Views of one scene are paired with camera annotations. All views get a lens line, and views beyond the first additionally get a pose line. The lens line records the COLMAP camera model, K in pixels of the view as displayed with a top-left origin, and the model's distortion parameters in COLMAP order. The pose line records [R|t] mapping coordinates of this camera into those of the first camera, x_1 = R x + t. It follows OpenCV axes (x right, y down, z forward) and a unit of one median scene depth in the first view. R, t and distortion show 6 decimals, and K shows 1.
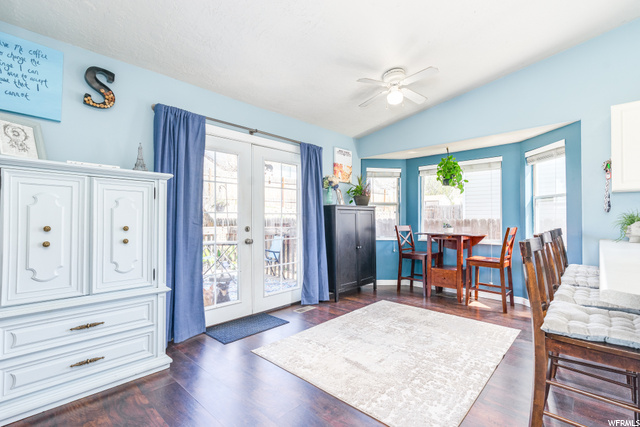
lens RADIAL K [[296.1, 0, 320.0], [0, 296.1, 213.5], [0, 0, 1]] dist [-0.000580, -0.000007]
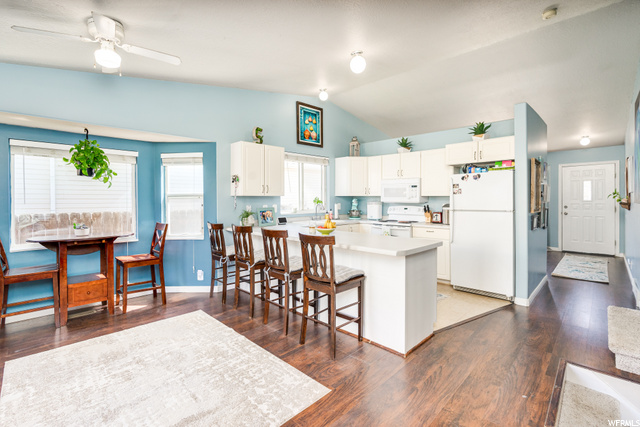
lens RADIAL K [[288.0, 0, 324.5], [0, 288.0, 202.5], [0, 0, 1]] dist [-0.000620, -0.000107]
pose [[0.027437, -0.006253, 0.999604, -0.392060], [-0.012714, 0.999897, 0.006604, -0.043790], [-0.999543, -0.012890, 0.027355, 0.402603]]
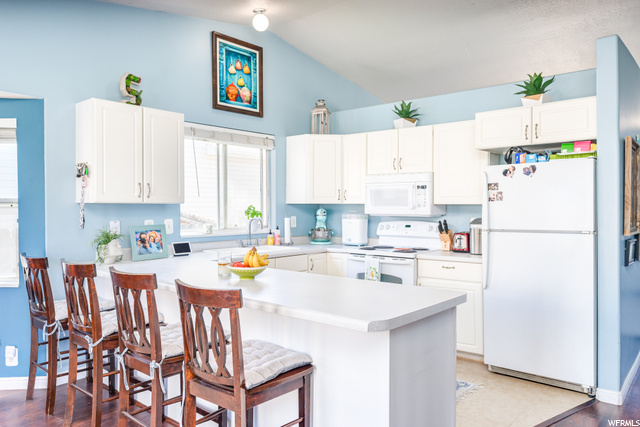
lens RADIAL K [[454.6, 0, 320.0], [0, 454.6, 213.5], [0, 0, 1]] dist [0.002895, 0.005110]
pose [[-0.034489, -0.006589, 0.999383, -0.214908], [-0.014925, 0.999870, 0.006078, -0.049572], [-0.999294, -0.014706, -0.034583, 0.324387]]
